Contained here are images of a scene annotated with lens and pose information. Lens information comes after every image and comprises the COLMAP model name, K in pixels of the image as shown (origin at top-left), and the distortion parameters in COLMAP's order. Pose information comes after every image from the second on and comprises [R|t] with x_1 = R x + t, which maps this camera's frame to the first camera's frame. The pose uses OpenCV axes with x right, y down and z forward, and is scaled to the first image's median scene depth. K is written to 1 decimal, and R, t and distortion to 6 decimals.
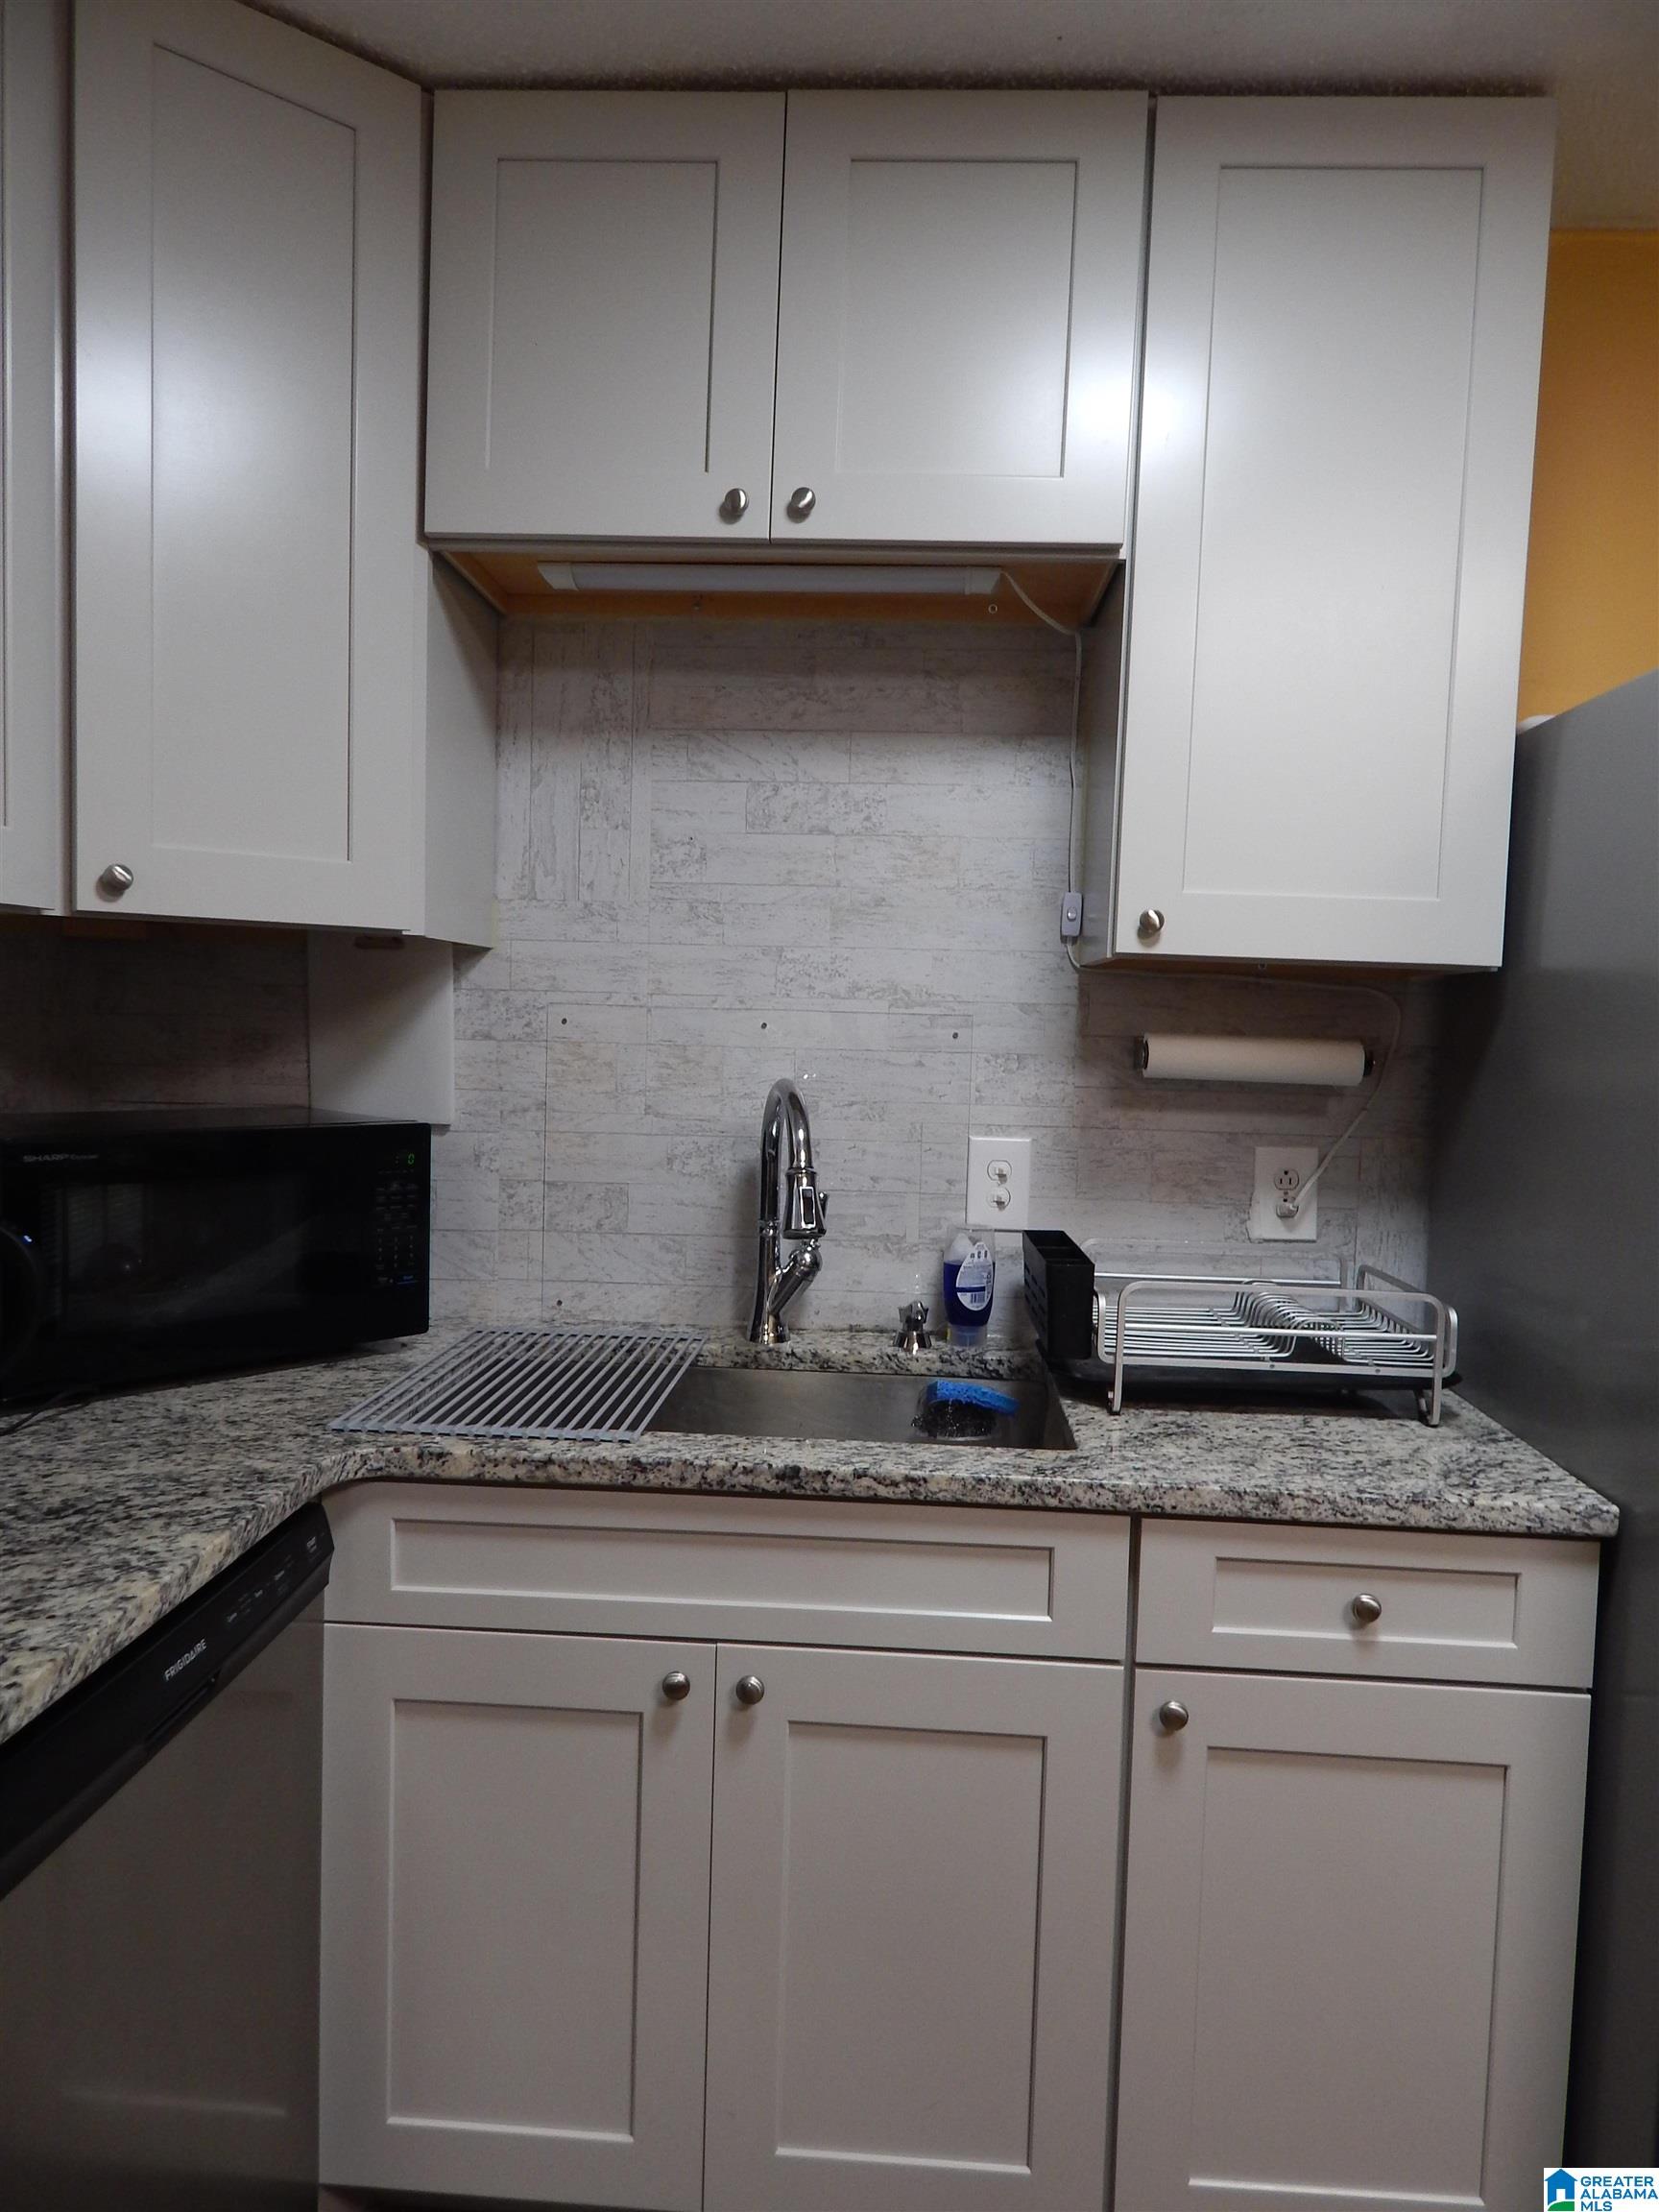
lens RADIAL K [[1473.3, 0, 822.3], [0, 1473.3, 1094.9], [0, 0, 1]] dist [0.018030, -0.015029]
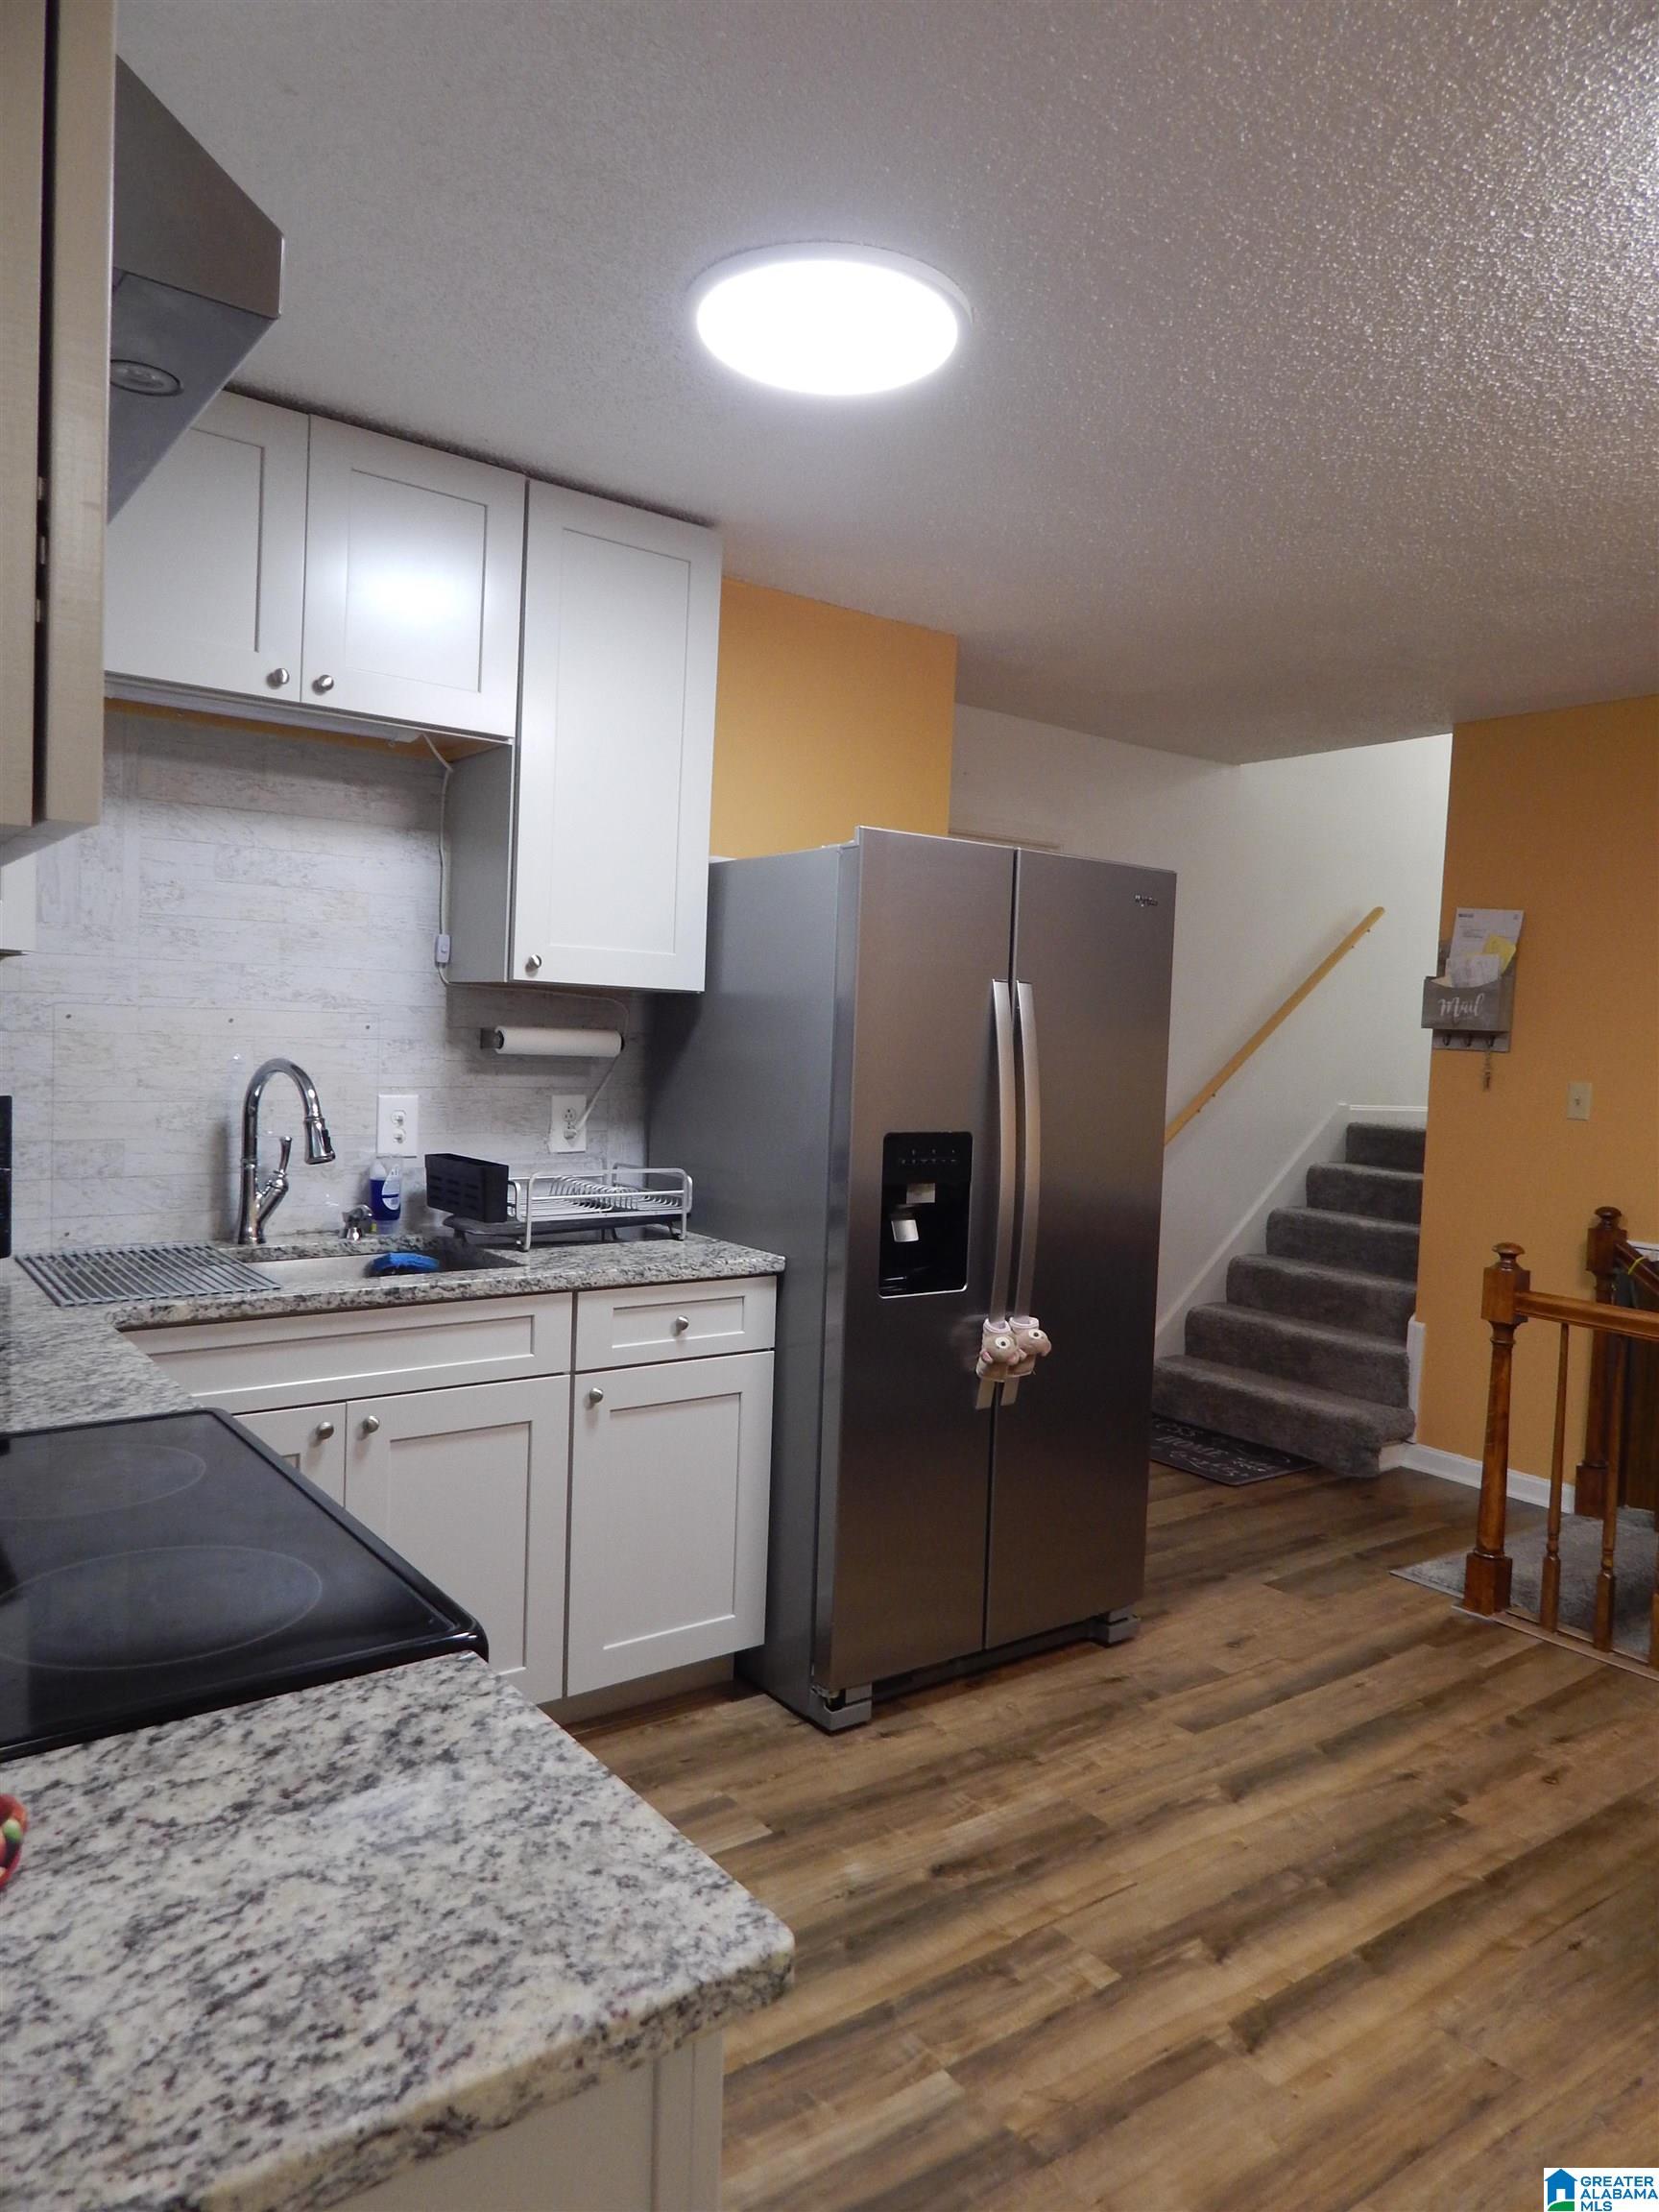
lens RADIAL K [[1473.3, 0, 822.3], [0, 1473.3, 1094.9], [0, 0, 1]] dist [0.018030, -0.015029]
pose [[0.770318, -0.030930, 0.636910, -0.509131], [0.020735, 0.999510, 0.023460, 0.002309], [-0.637323, -0.004866, 0.770581, -0.436872]]
